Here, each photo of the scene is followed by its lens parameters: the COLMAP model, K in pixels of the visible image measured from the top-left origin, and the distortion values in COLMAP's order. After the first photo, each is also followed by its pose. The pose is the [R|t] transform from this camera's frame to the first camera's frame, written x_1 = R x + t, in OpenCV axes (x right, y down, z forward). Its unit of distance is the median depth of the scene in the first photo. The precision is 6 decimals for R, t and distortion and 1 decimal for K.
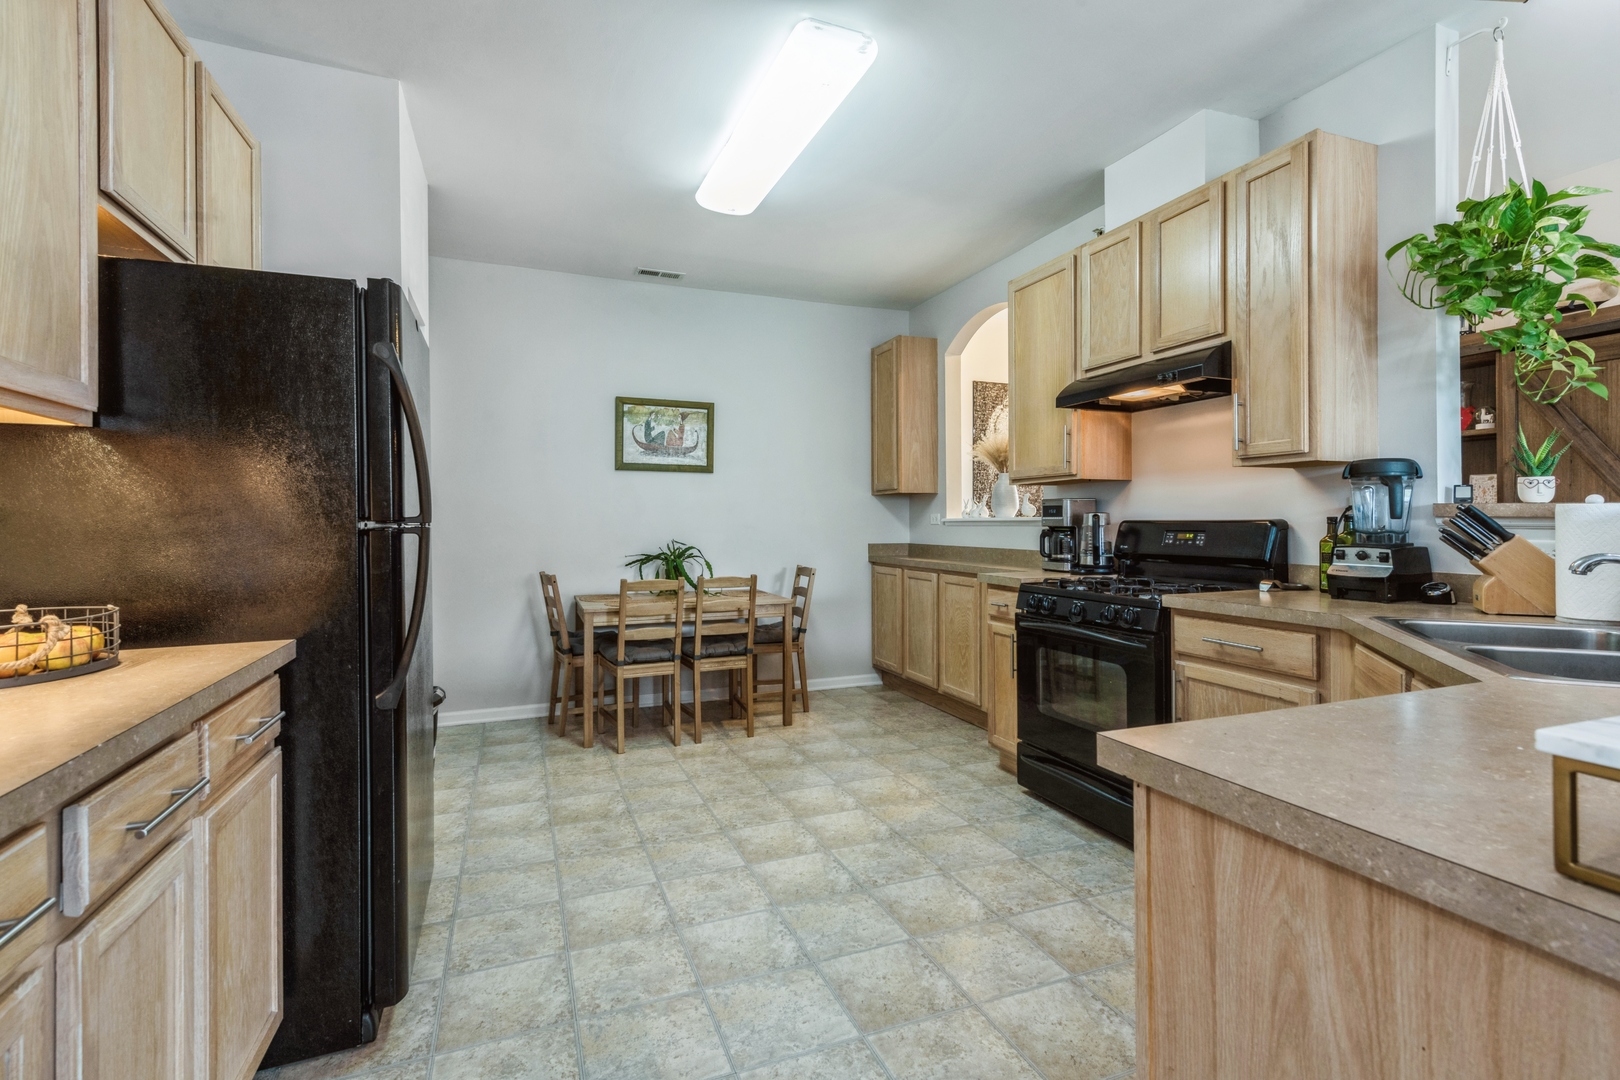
lens RADIAL K [[737.5, 0, 810.4], [0, 737.5, 520.8], [0, 0, 1]] dist [0.002979, 0.000161]
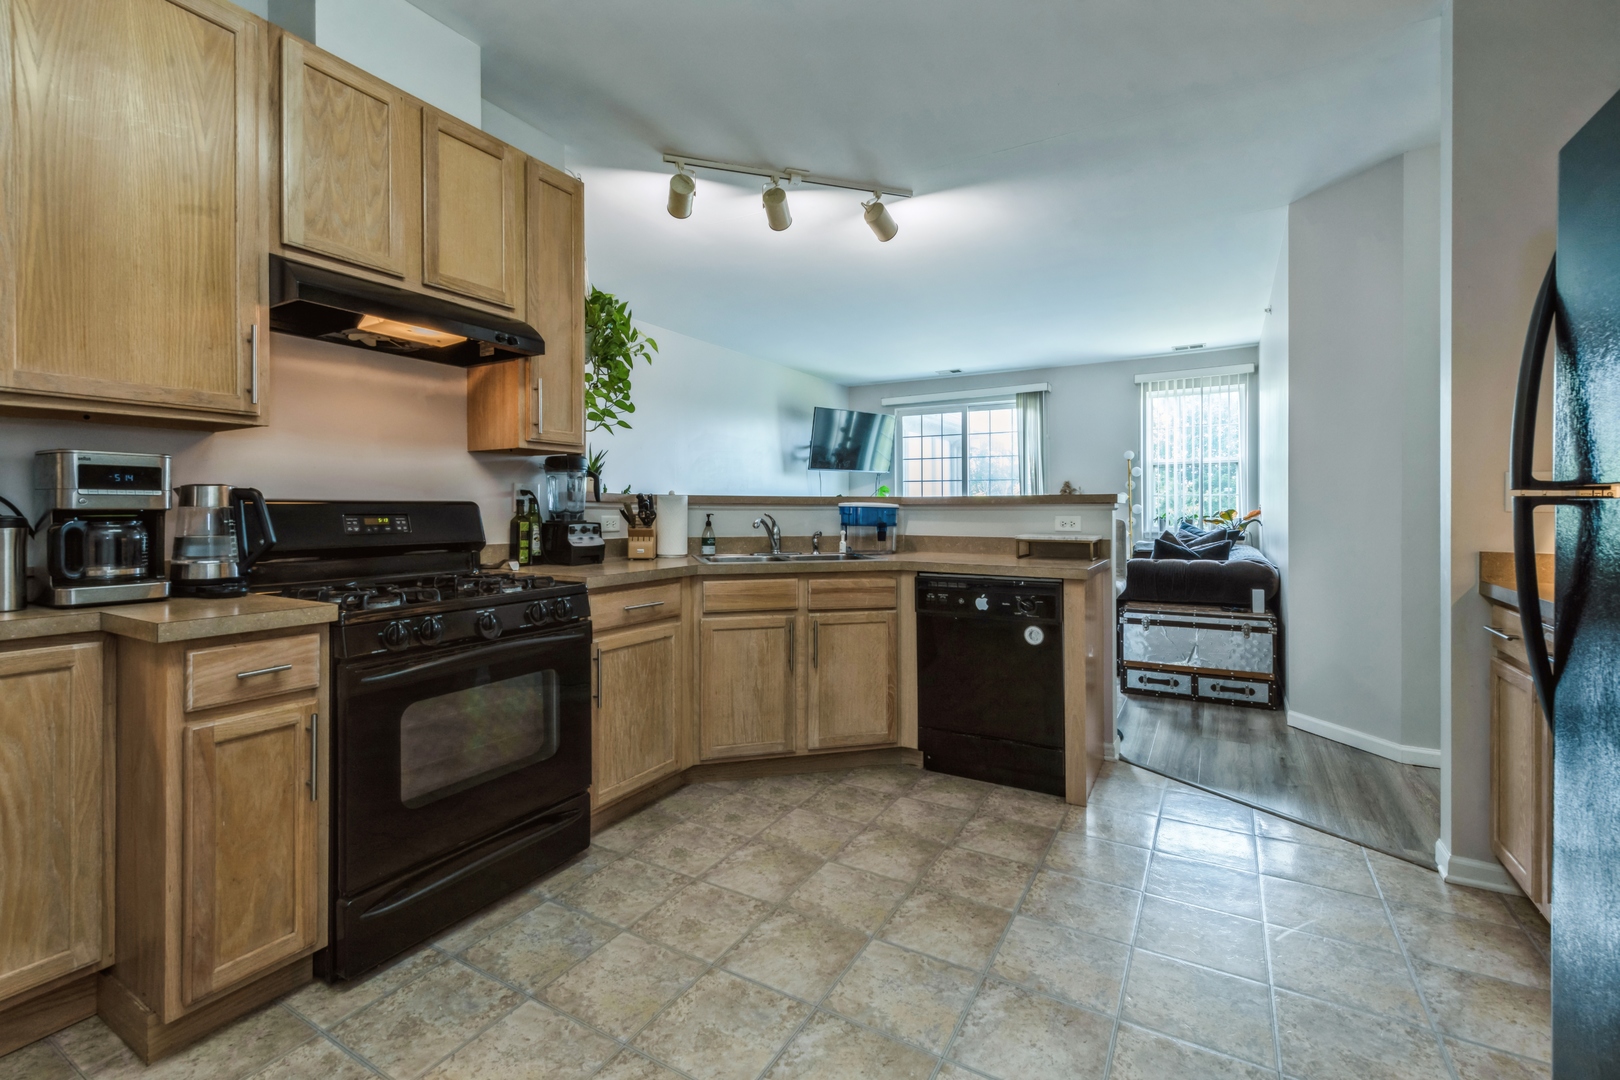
lens RADIAL K [[710.6, 0, 807.8], [0, 710.6, 503.2], [0, 0, 1]] dist [0.001907, 0.000074]
pose [[-0.618009, 0.007125, 0.786139, -0.398903], [0.004918, 0.999974, -0.005197, 0.008845], [-0.786156, 0.000654, -0.618028, 1.220961]]
